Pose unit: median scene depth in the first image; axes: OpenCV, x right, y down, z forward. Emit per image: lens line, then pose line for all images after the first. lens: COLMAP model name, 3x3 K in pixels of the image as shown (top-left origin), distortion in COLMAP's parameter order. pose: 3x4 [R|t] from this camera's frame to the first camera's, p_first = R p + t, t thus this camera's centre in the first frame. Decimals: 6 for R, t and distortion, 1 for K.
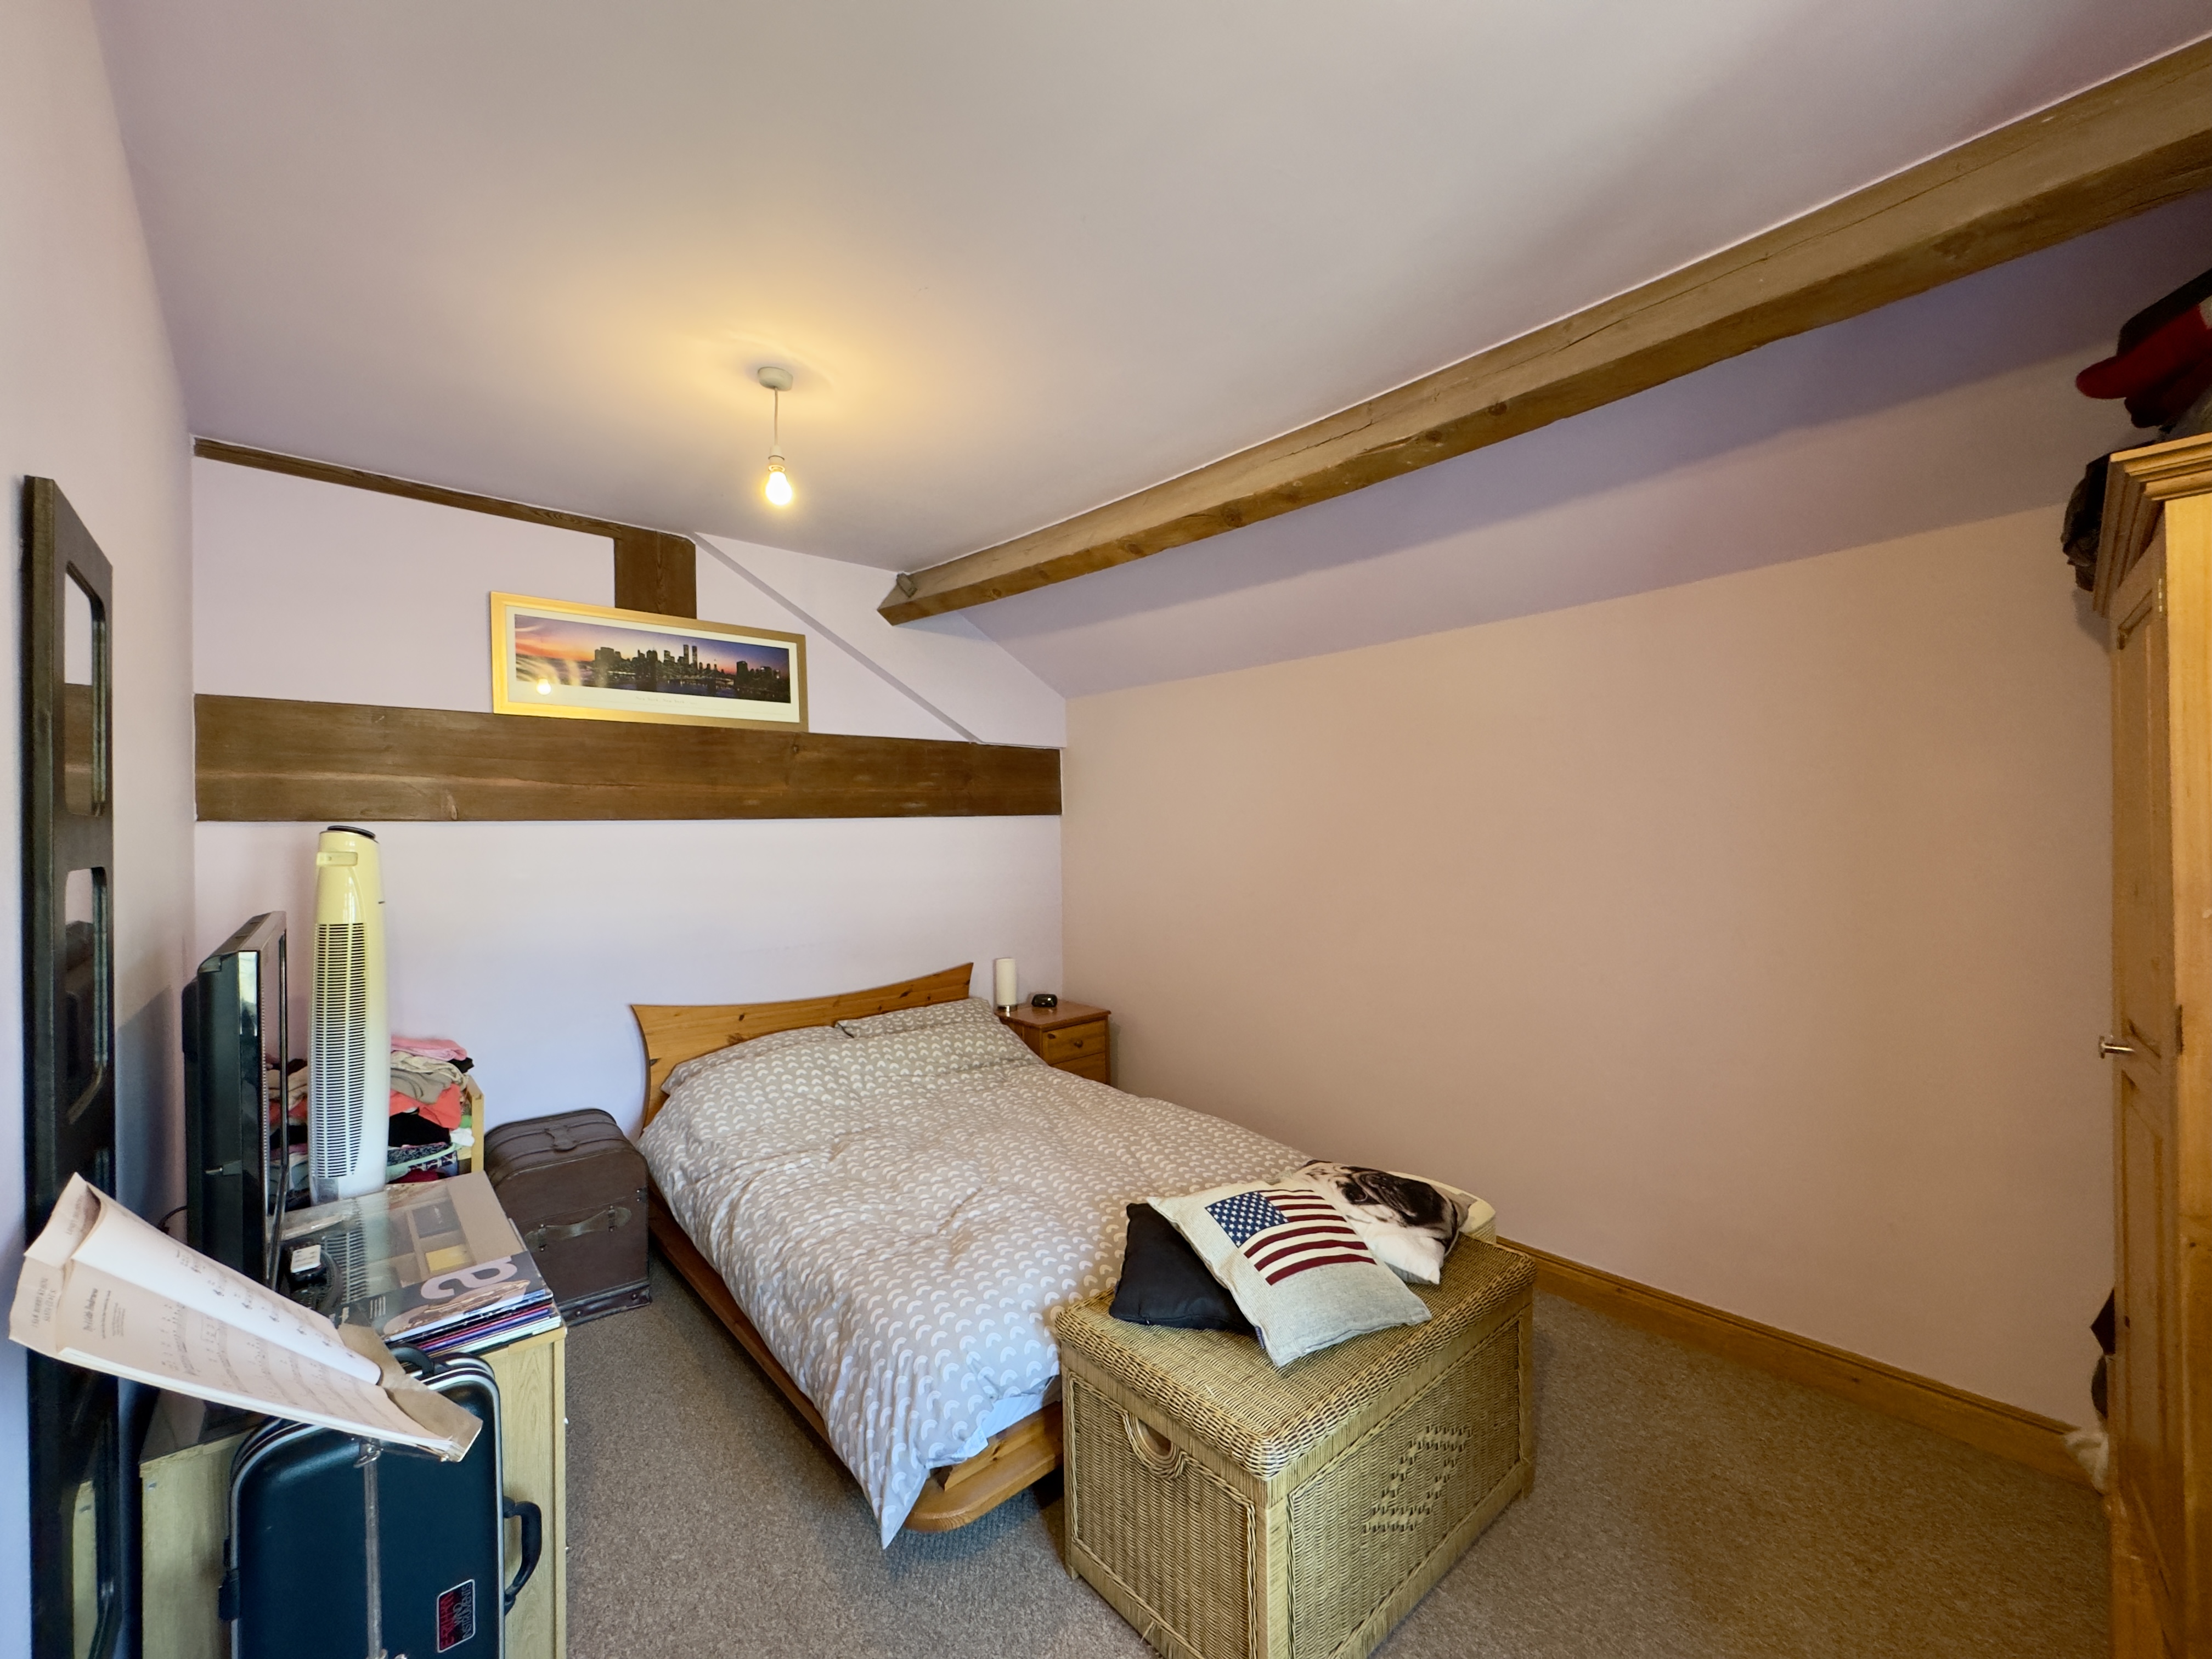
lens RADIAL K [[882.3, 0, 1101.1], [0, 882.3, 828.9], [0, 0, 1]] dist [-0.001840, 0.000046]
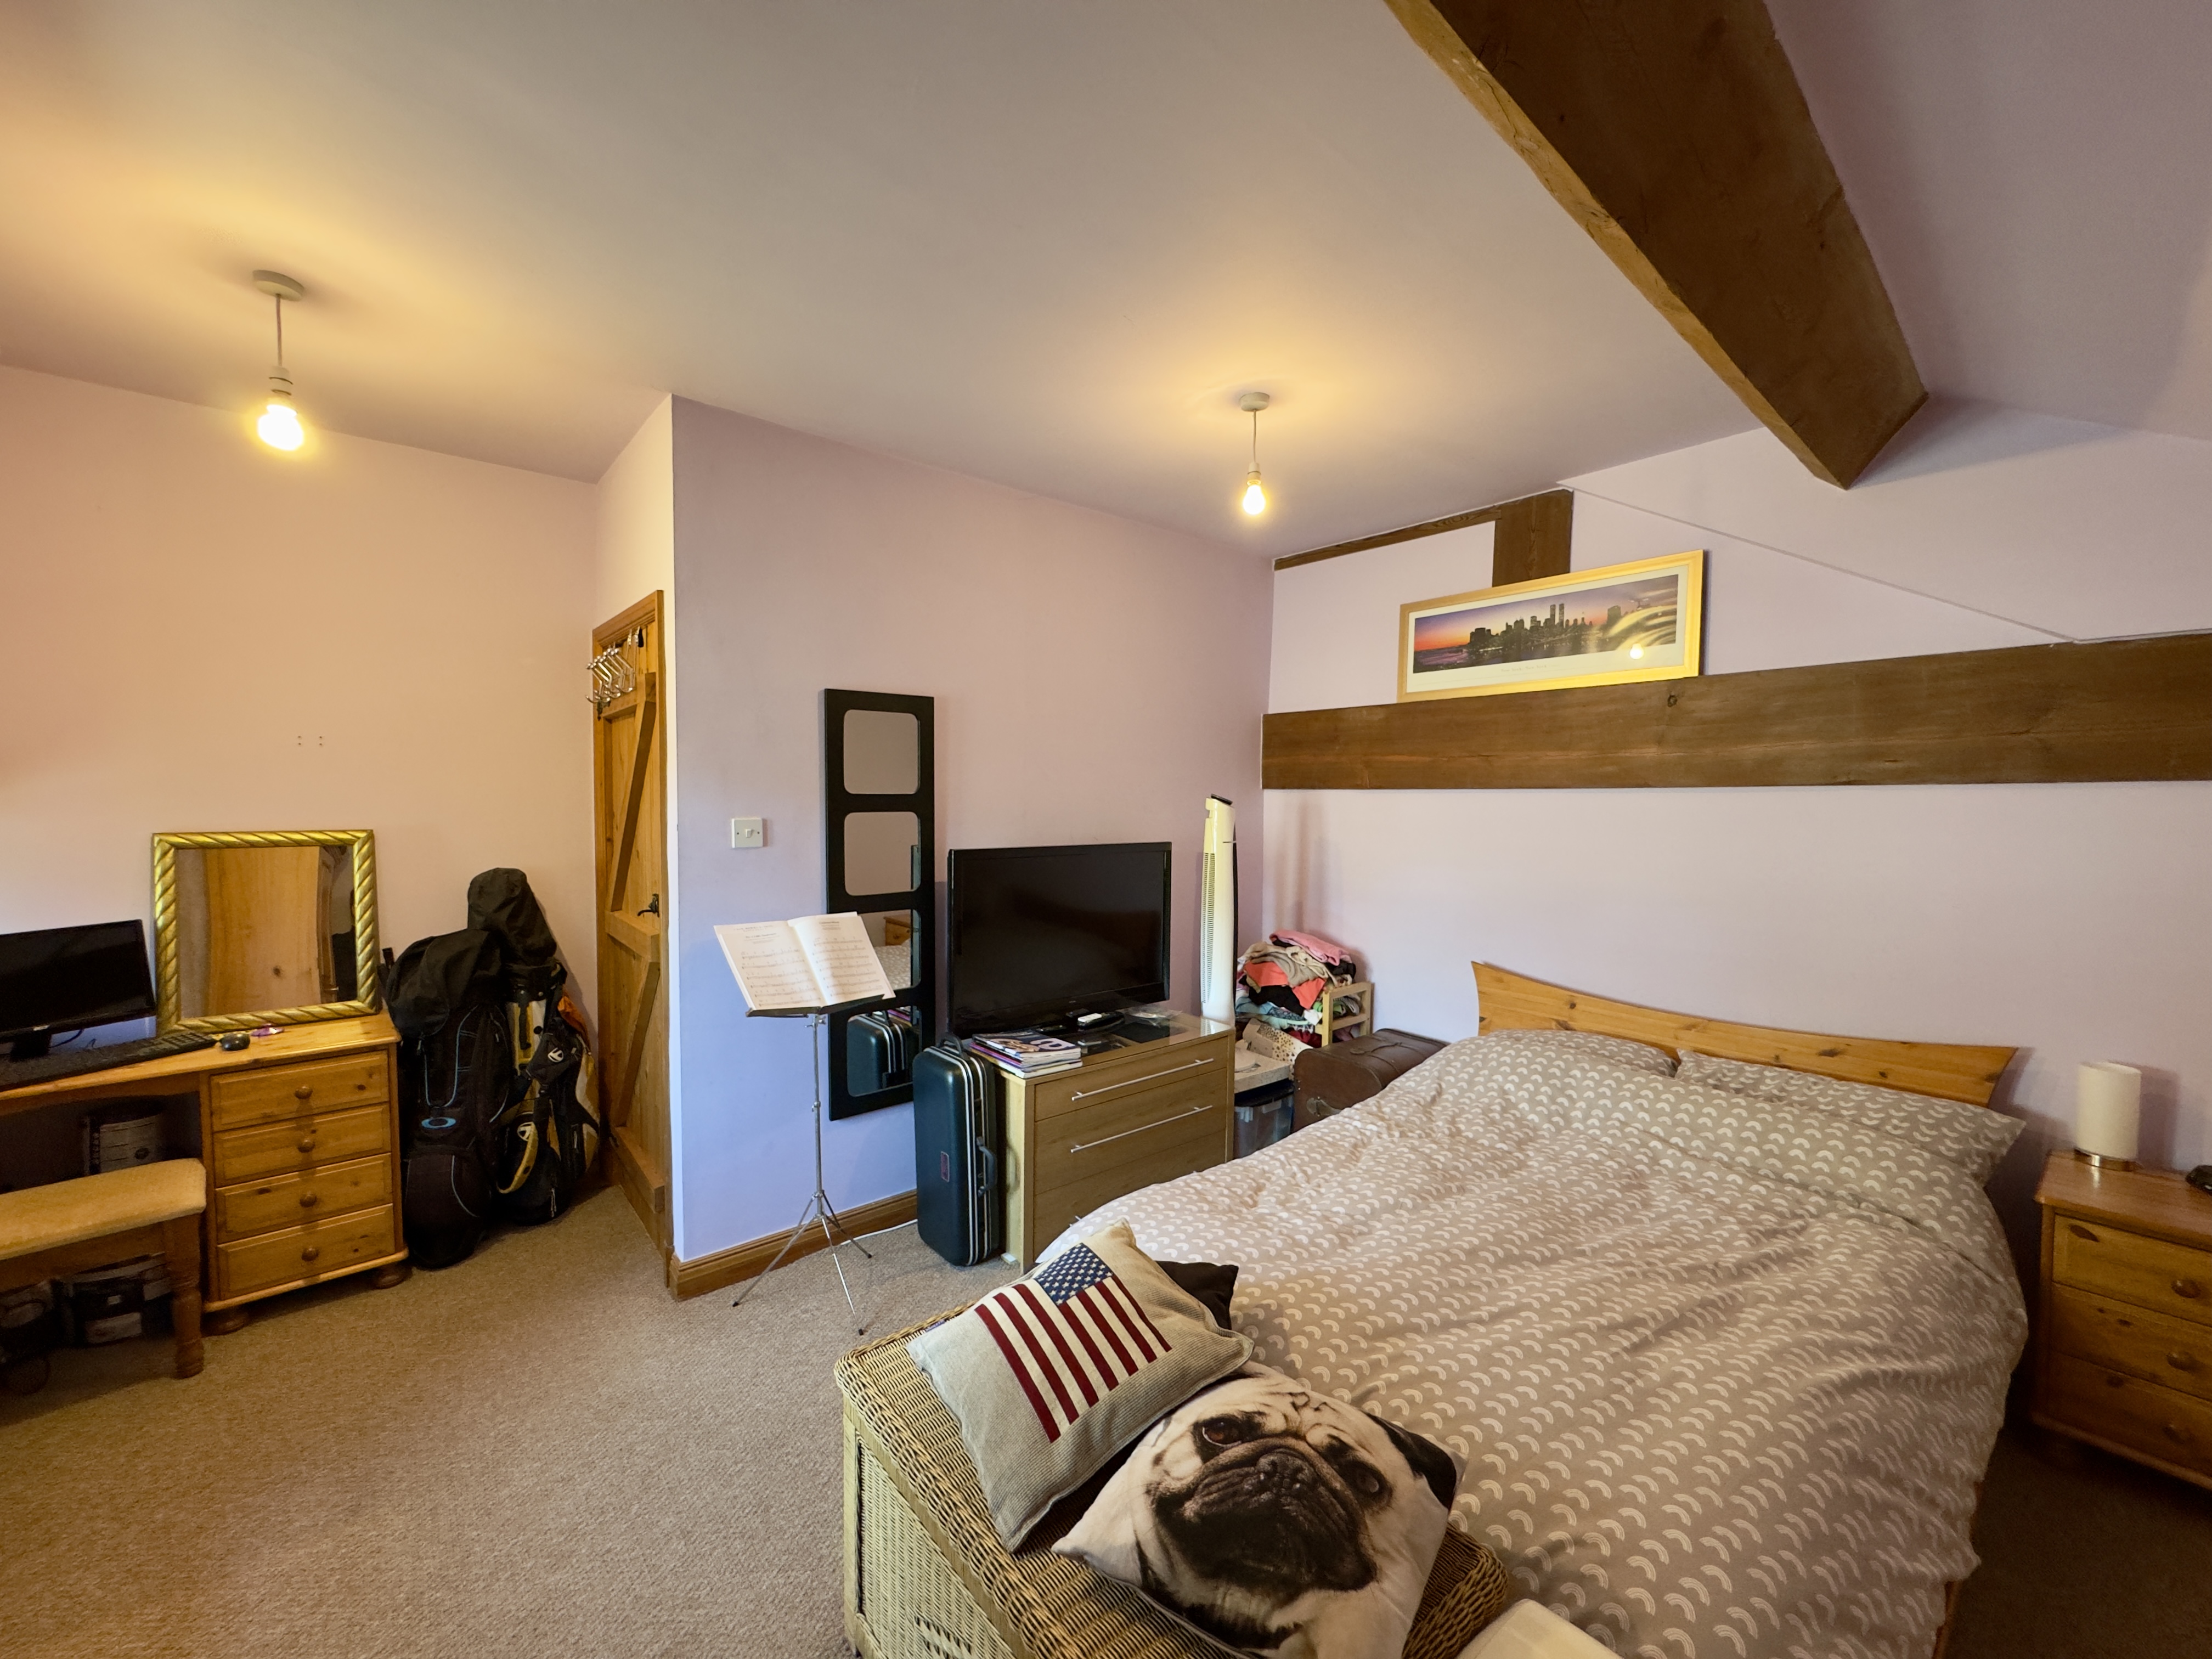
lens RADIAL K [[882.3, 0, 1102.3], [0, 882.3, 825.5], [0, 0, 1]] dist [-0.001840, 0.000046]
pose [[-0.036959, 0.049148, -0.998107, 0.544577], [-0.002035, 0.998784, 0.049257, -0.017409], [0.999315, 0.003852, -0.036814, 0.585521]]
